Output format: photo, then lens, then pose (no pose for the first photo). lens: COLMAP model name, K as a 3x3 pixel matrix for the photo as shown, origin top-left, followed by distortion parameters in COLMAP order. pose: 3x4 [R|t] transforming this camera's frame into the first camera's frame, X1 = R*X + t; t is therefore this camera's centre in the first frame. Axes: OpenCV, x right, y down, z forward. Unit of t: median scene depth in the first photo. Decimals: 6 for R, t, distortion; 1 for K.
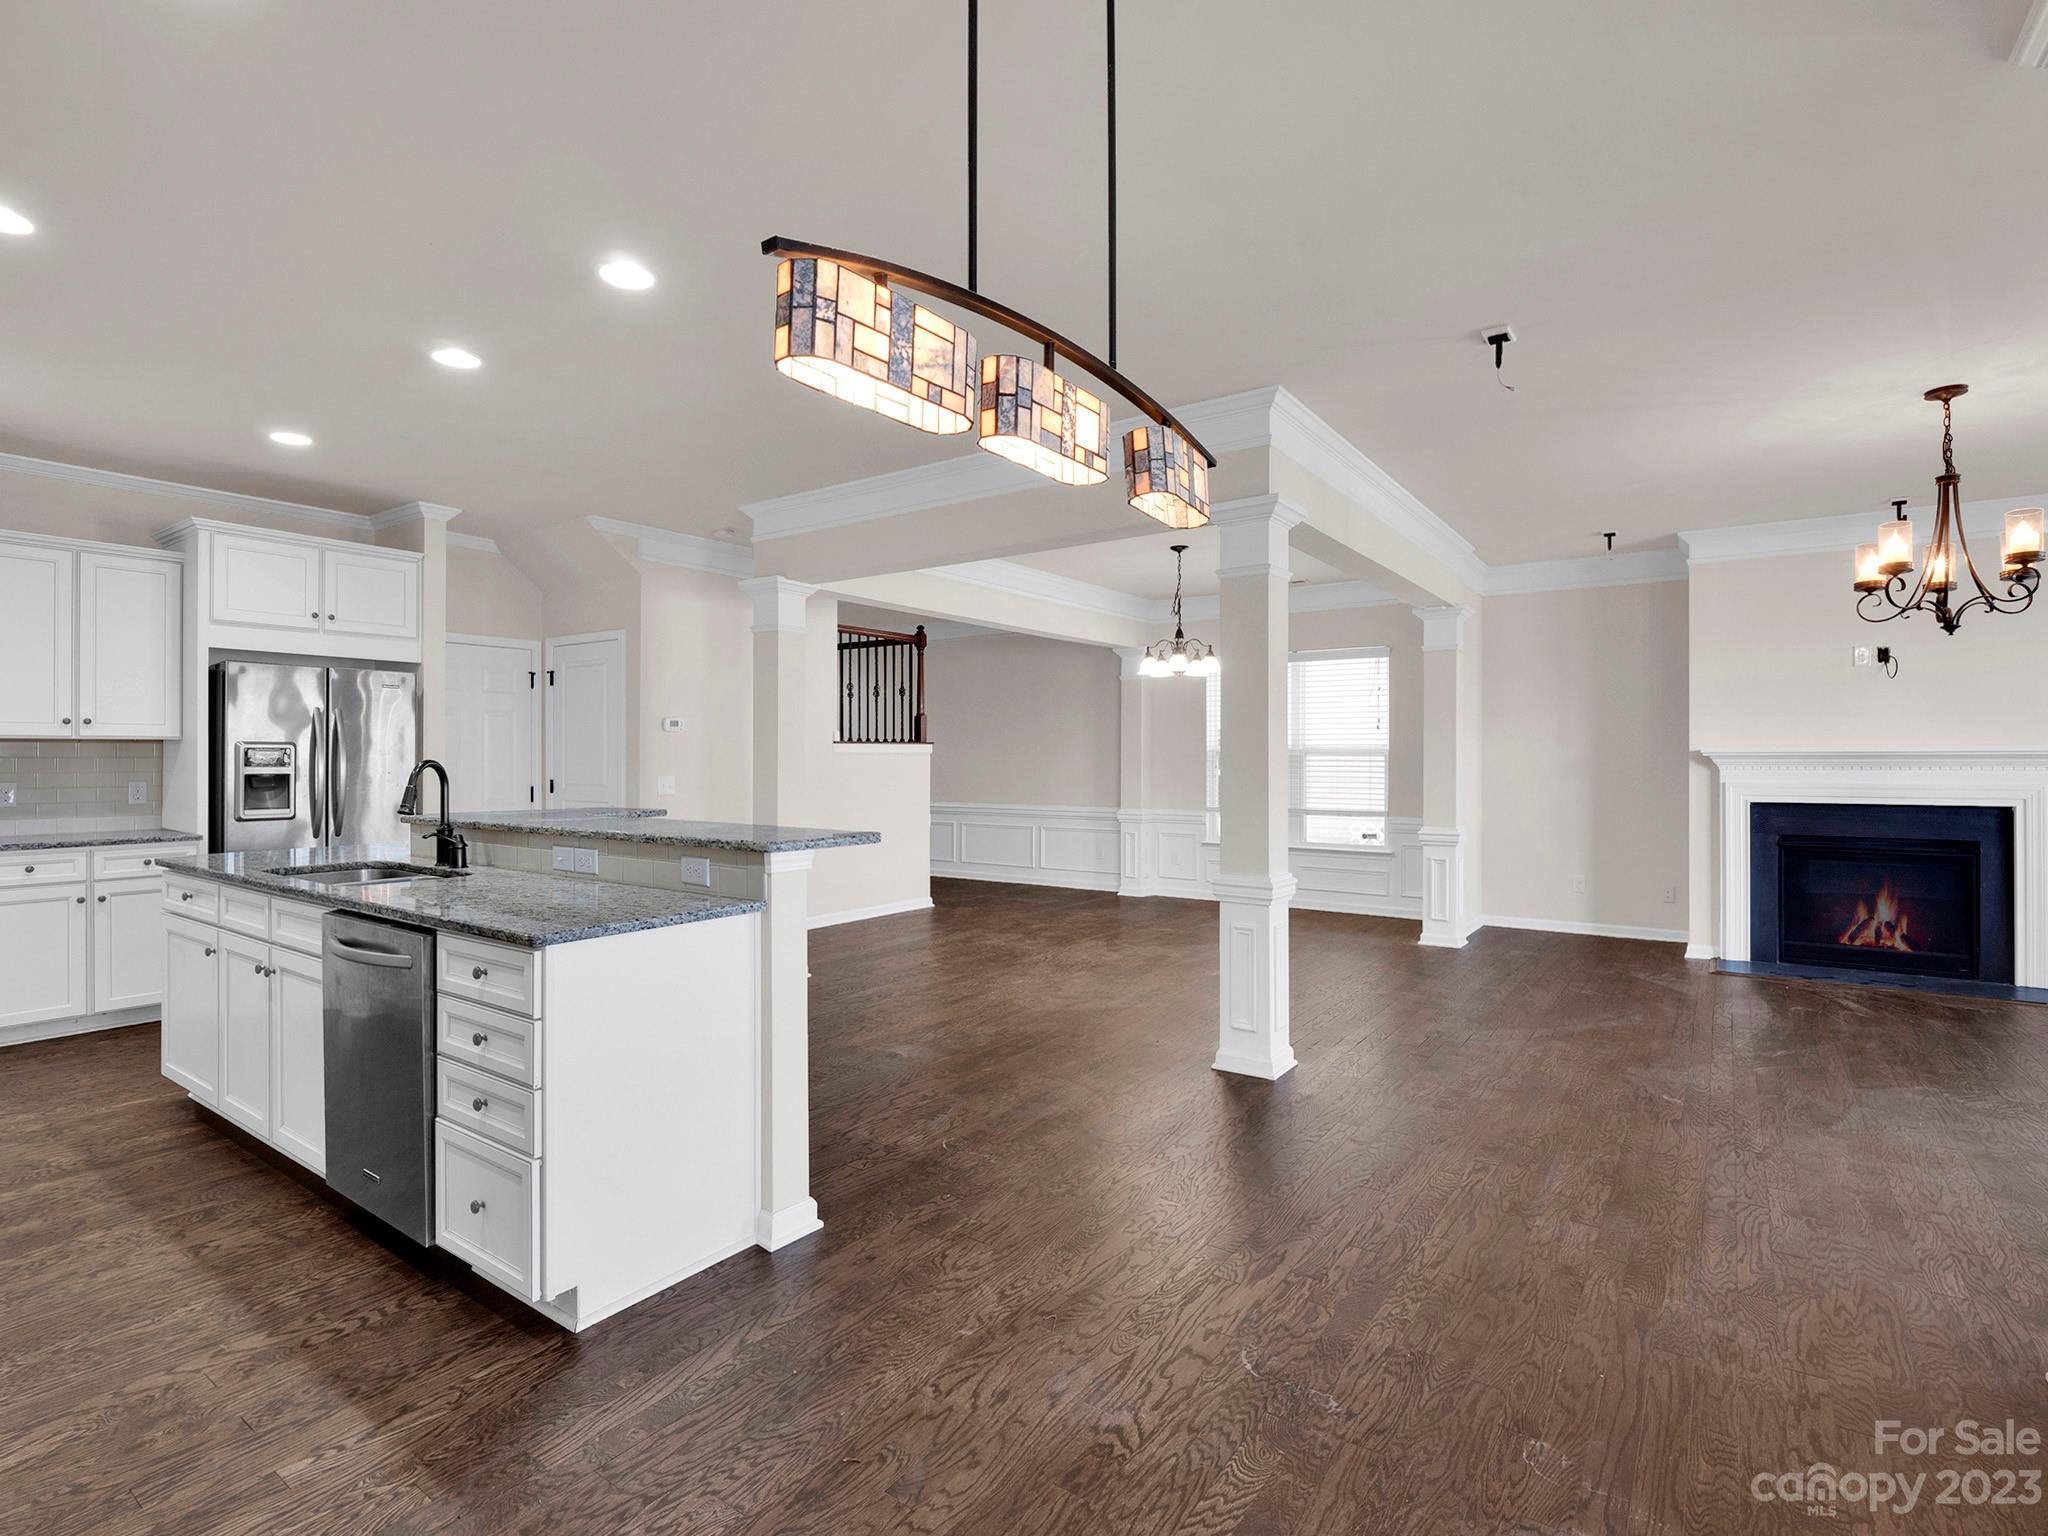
lens RADIAL K [[1004.8, 0, 1008.9], [0, 1004.8, 757.6], [0, 0, 1]] dist [-0.020682, -0.001117]
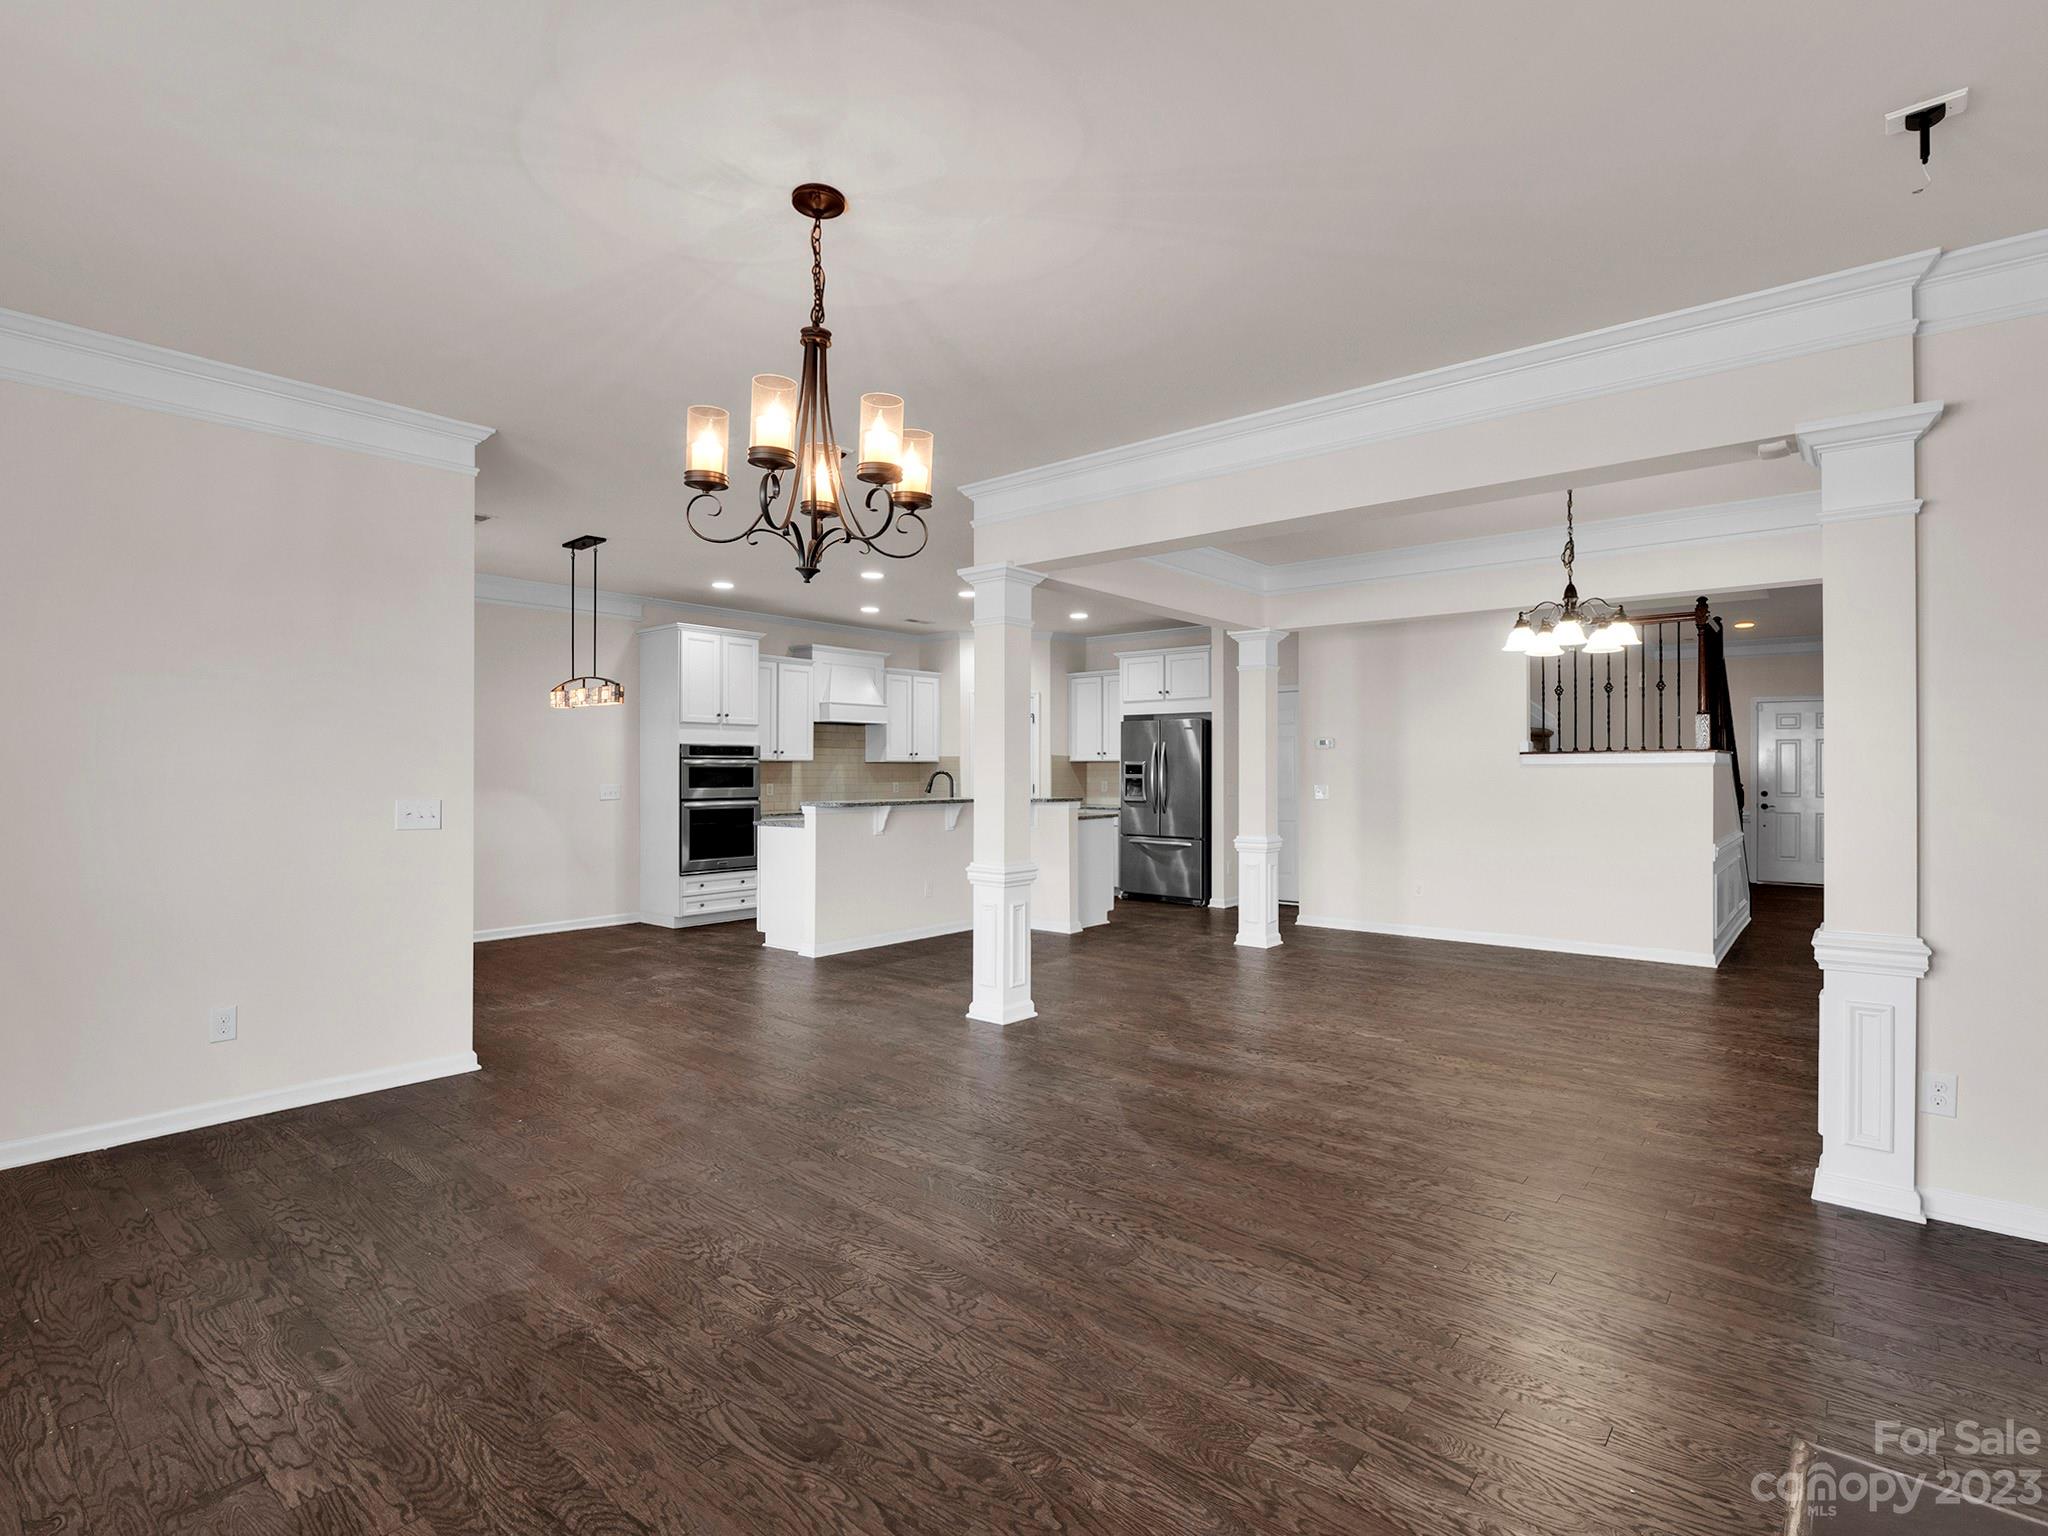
lens RADIAL K [[1004.8, 0, 1008.9], [0, 1004.8, 757.6], [0, 0, 1]] dist [-0.020682, -0.001117]
pose [[-0.068650, -0.011079, -0.997579, 1.022770], [0.002267, 0.999934, -0.011262, -0.002158], [0.997638, -0.003035, -0.068620, 0.744627]]
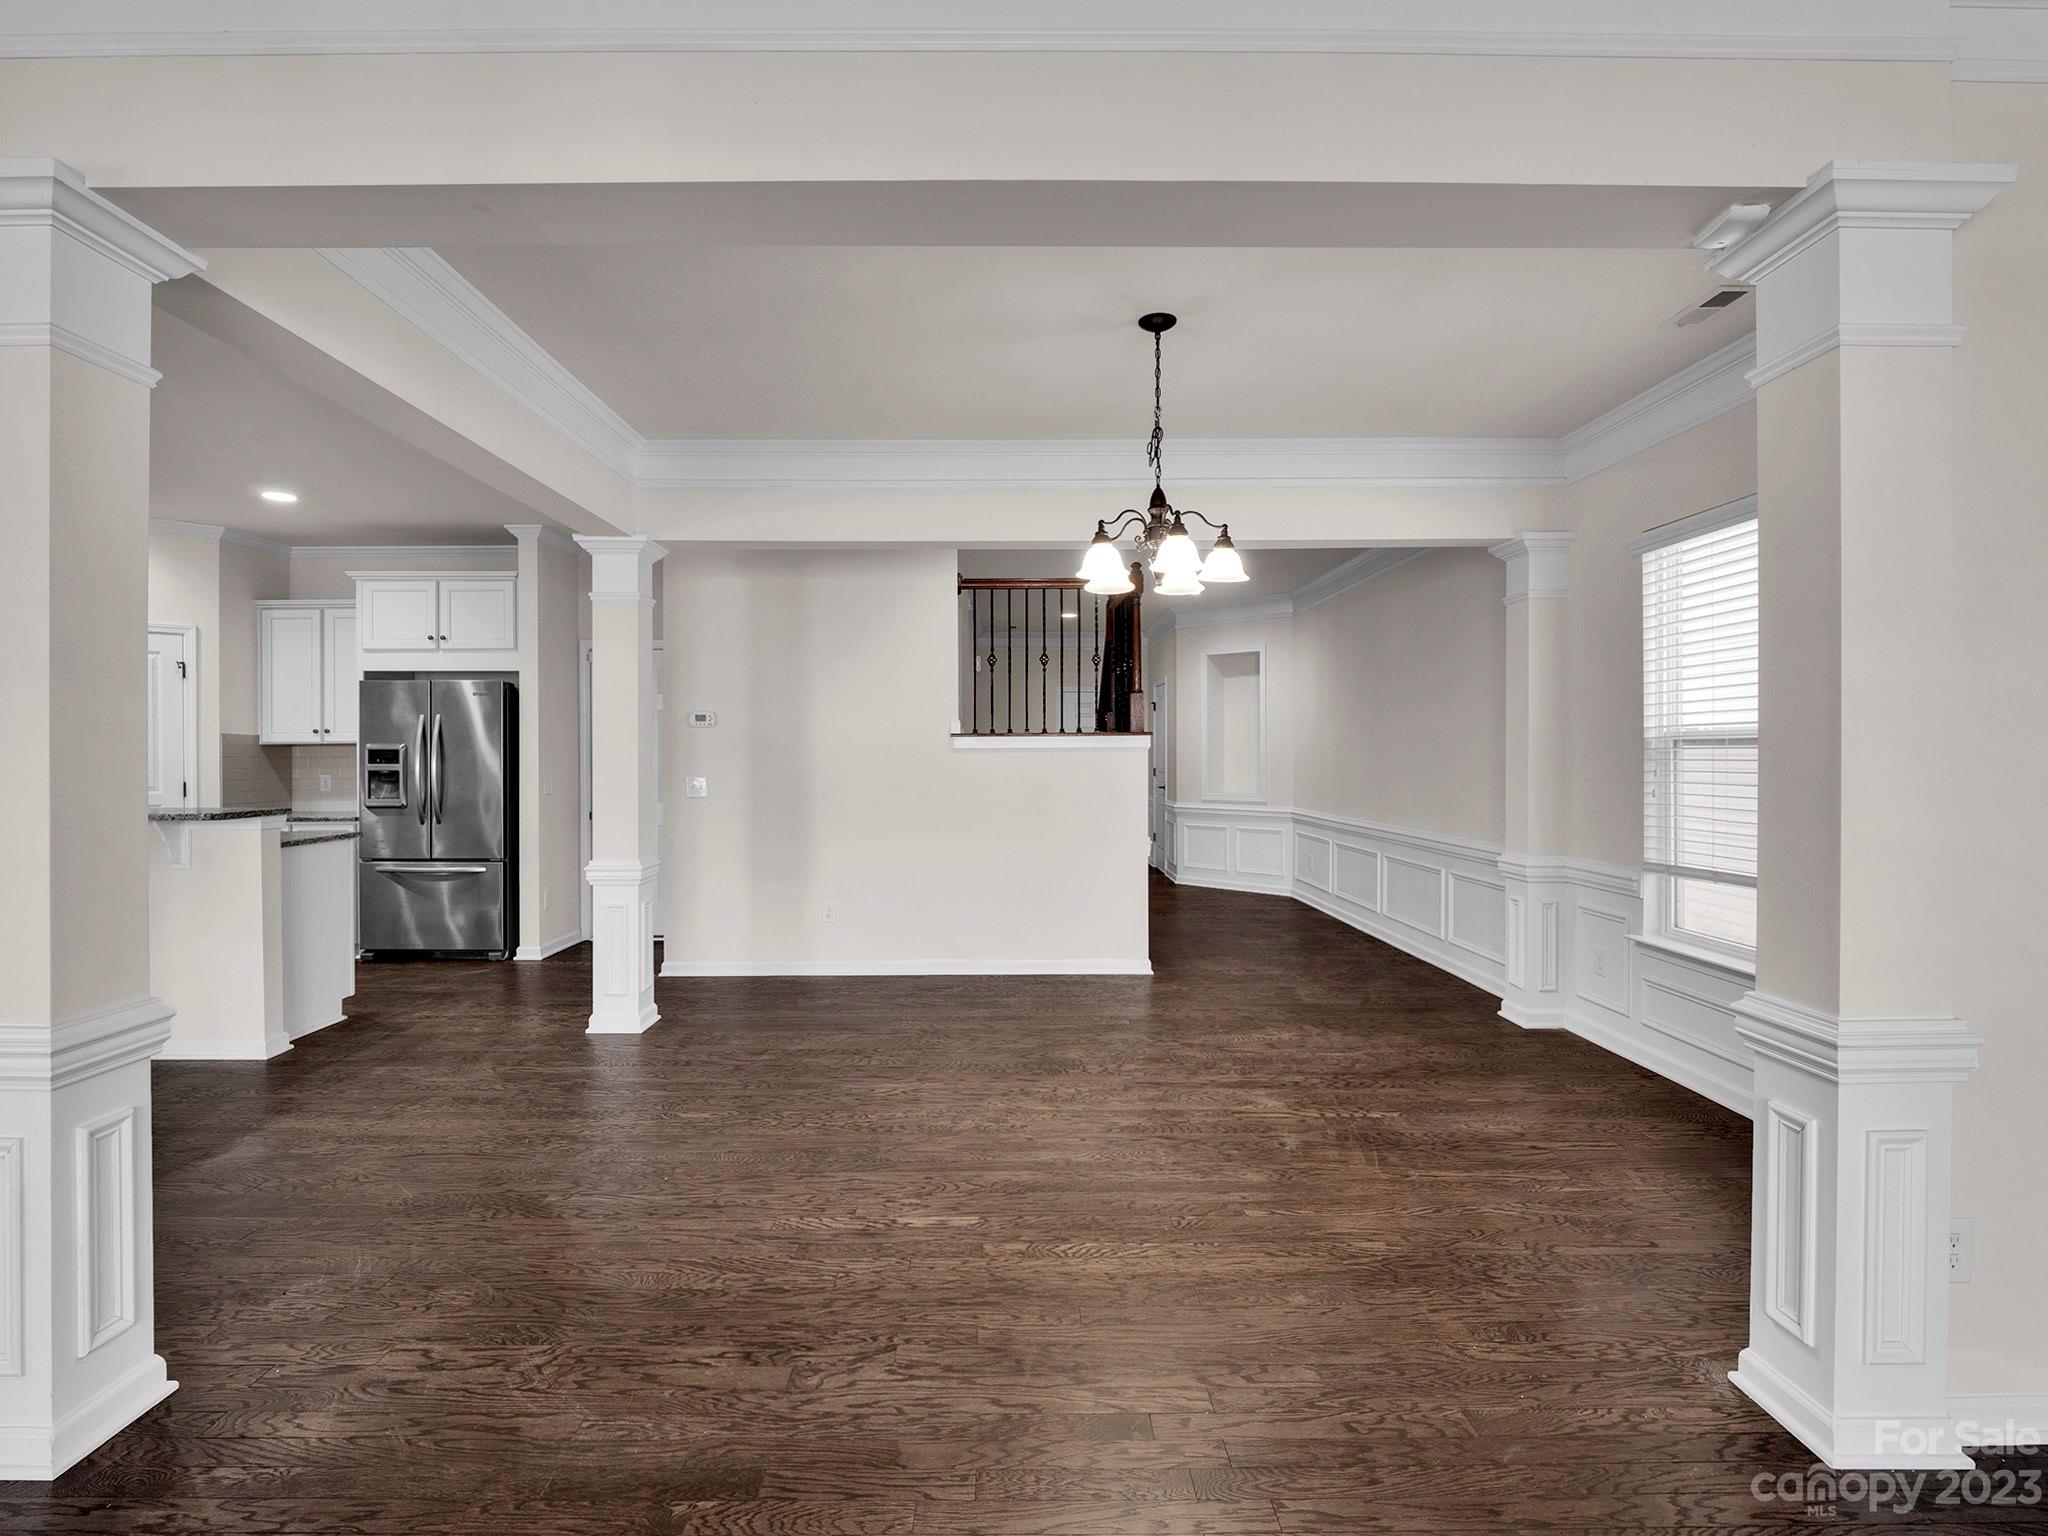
lens RADIAL K [[1004.8, 0, 1008.9], [0, 1004.8, 757.6], [0, 0, 1]] dist [-0.020682, -0.001117]
pose [[0.599059, 0.000754, -0.800704, 0.584677], [0.003595, 0.999987, 0.003632, -0.001061], [0.800697, -0.005054, 0.599049, 0.736179]]
